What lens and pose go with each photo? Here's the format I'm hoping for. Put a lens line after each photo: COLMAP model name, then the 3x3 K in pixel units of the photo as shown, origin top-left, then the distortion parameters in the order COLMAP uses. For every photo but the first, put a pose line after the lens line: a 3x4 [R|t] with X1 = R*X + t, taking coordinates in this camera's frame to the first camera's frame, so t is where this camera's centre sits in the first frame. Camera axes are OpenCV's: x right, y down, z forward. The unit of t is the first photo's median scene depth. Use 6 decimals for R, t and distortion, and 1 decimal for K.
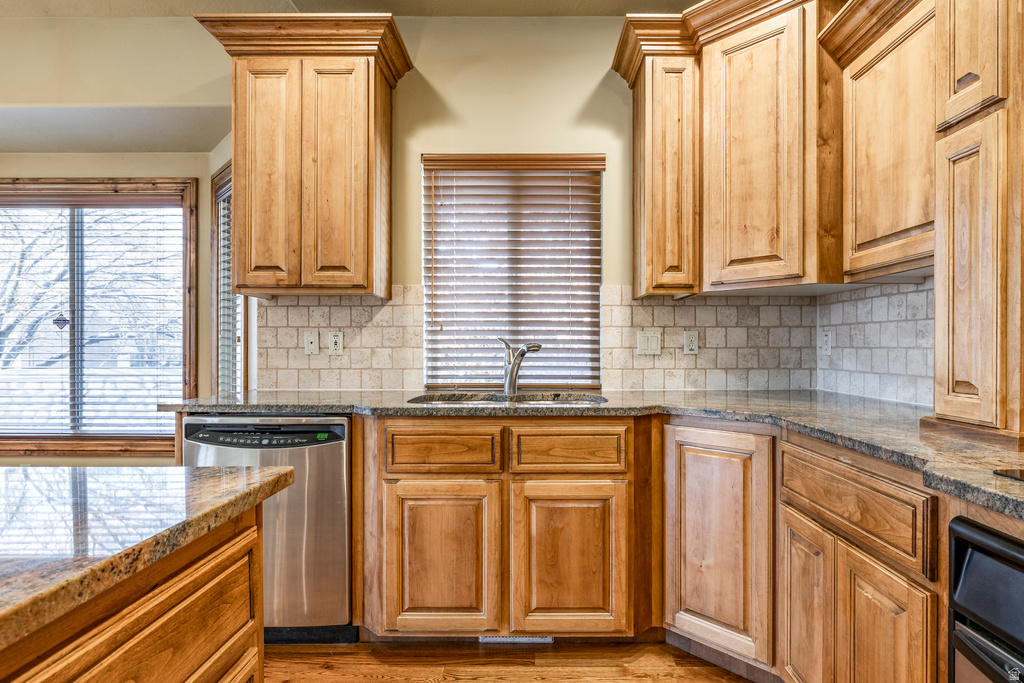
lens RADIAL K [[532.7, 0, 541.4], [0, 532.7, 345.7], [0, 0, 1]] dist [-0.009448, 0.003448]
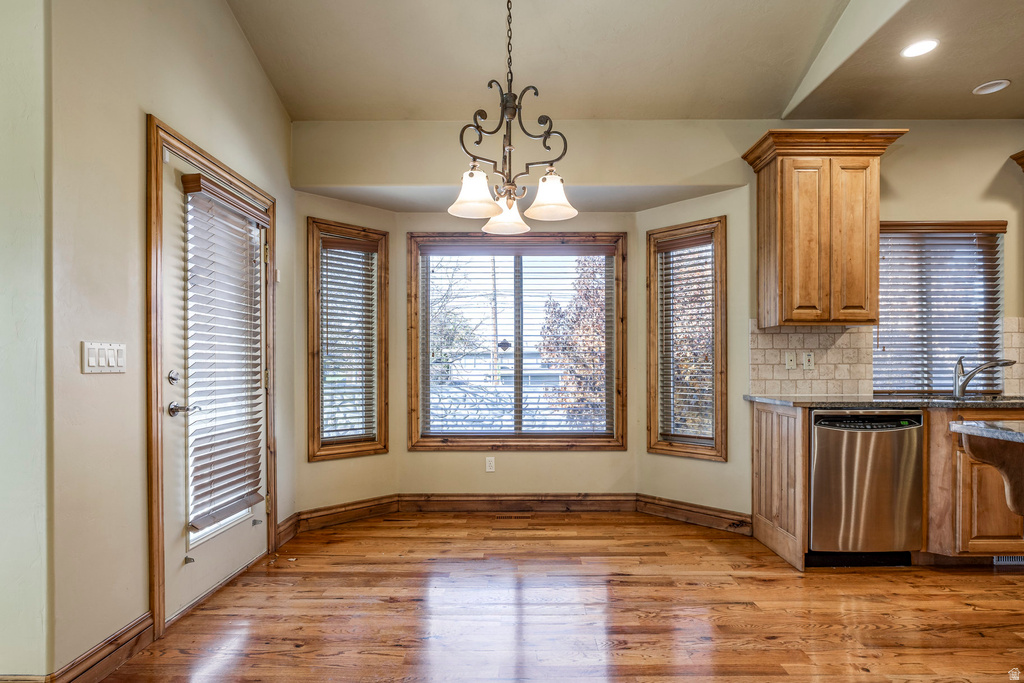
lens RADIAL K [[532.7, 0, 526.9], [0, 532.7, 366.6], [0, 0, 1]] dist [-0.009448, 0.003448]
pose [[0.999930, -0.003791, -0.011234, -1.370896], [0.003803, 0.999992, 0.001001, 0.008151], [0.011231, -0.001044, 0.999936, -0.464311]]
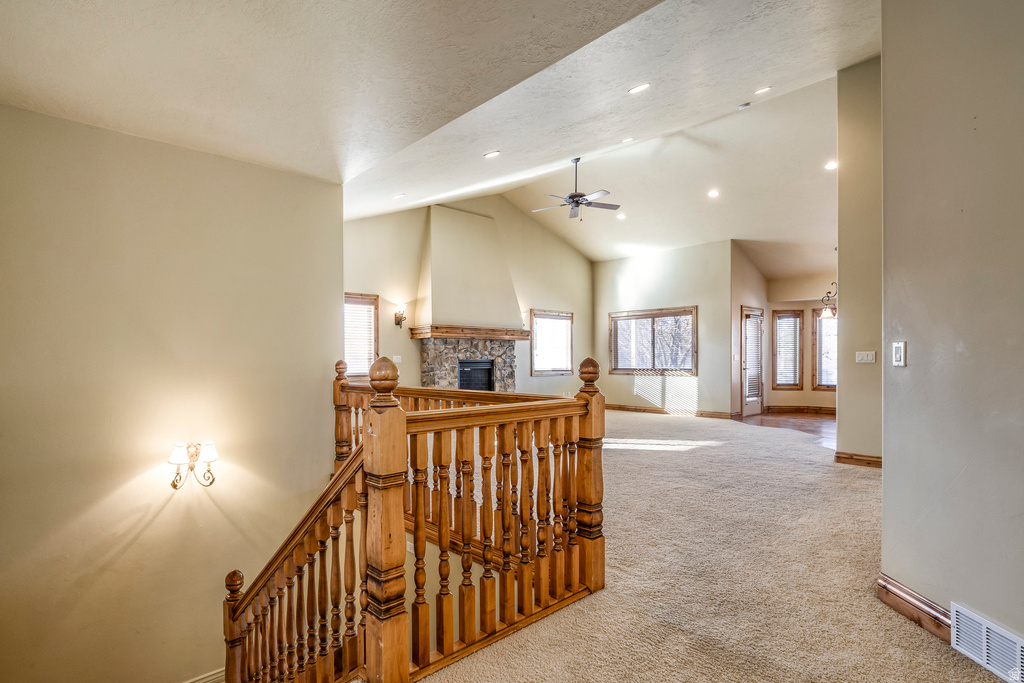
lens RADIAL K [[537.4, 0, 452.3], [0, 537.4, 366.8], [0, 0, 1]] dist [0.013121, 0.000155]
pose [[0.652135, 0.007895, -0.758062, -0.136567], [0.004675, 0.999885, 0.014435, -0.006826], [0.758089, -0.012958, 0.652023, -4.562971]]
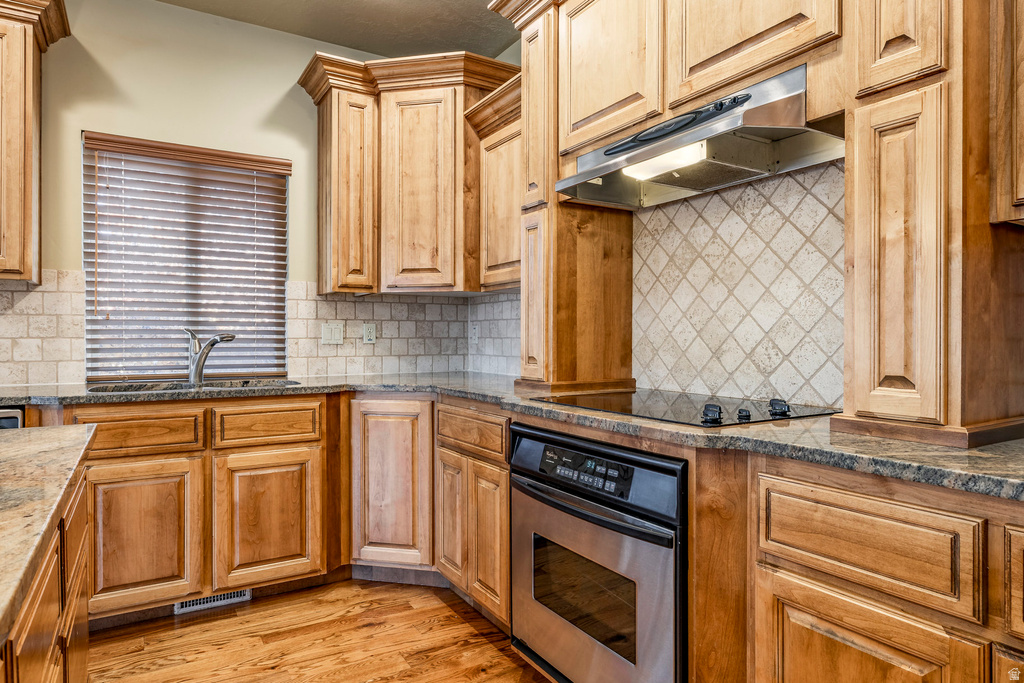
lens RADIAL K [[609.6, 0, 541.6], [0, 609.6, 342.0], [0, 0, 1]] dist [0.001821, -0.002931]
pose [[0.843173, -0.002660, 0.537635, -0.151861], [-0.001549, 0.999972, 0.007376, 0.002135], [-0.537639, -0.007052, 0.843145, -0.418277]]
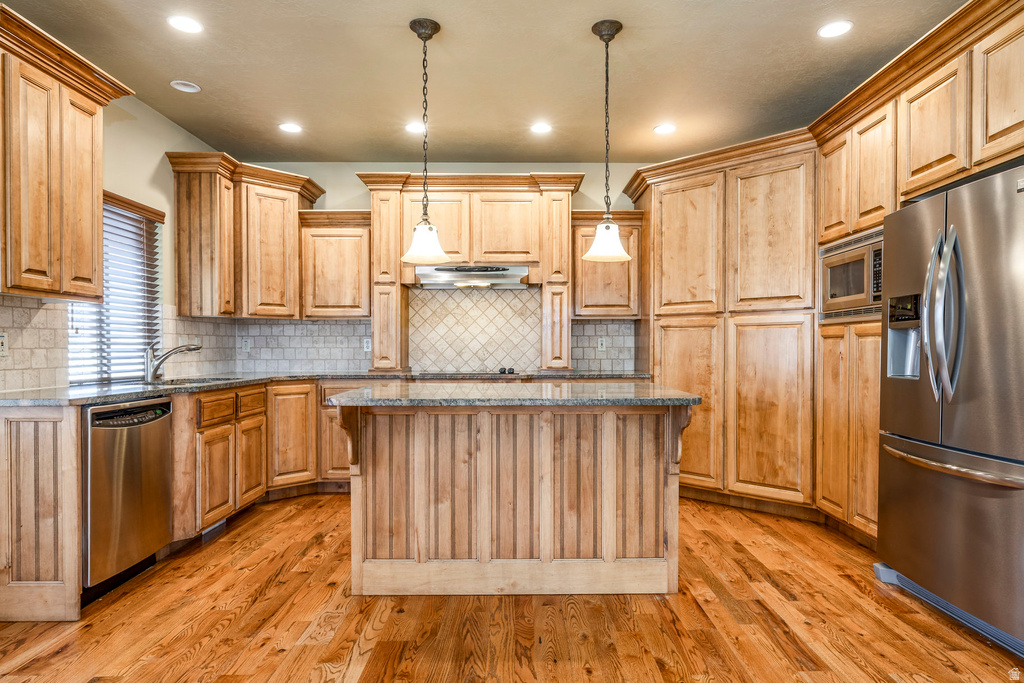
lens RADIAL K [[582.6, 0, 526.5], [0, 582.6, 355.1], [0, 0, 1]] dist [-0.008446, 0.000399]
pose [[-0.010869, -0.012170, 0.999867, -1.832869], [0.001381, 0.999925, 0.012186, 0.005415], [-0.999940, 0.001514, -0.010851, 0.055322]]
